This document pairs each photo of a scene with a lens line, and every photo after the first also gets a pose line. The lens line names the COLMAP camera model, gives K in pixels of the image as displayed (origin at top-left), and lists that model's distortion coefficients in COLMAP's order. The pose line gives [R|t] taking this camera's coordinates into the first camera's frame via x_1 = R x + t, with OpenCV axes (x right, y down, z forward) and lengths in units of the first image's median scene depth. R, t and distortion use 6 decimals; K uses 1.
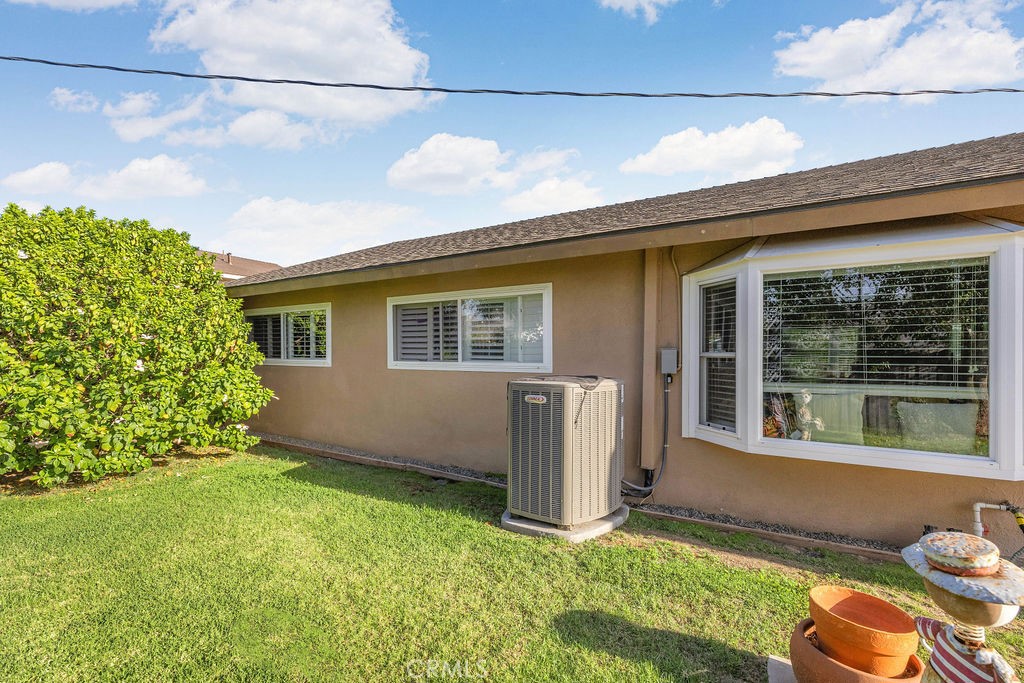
lens RADIAL K [[442.2, 0, 512.4], [0, 442.2, 350.4], [0, 0, 1]] dist [0.000471, -0.000149]
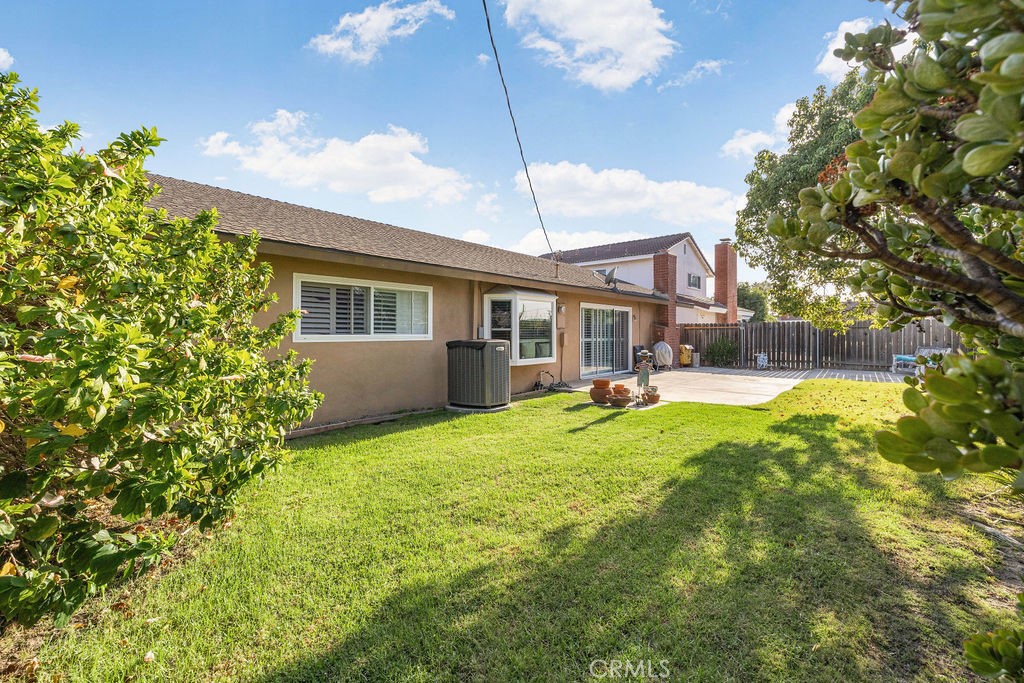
lens RADIAL K [[442.2, 0, 513.8], [0, 442.2, 336.6], [0, 0, 1]] dist [0.000471, -0.000149]
pose [[0.168893, -0.010468, 0.985579, -1.359509], [-0.008981, 0.999886, 0.012159, 0.012497], [-0.985593, -0.010905, 0.168780, 0.362940]]
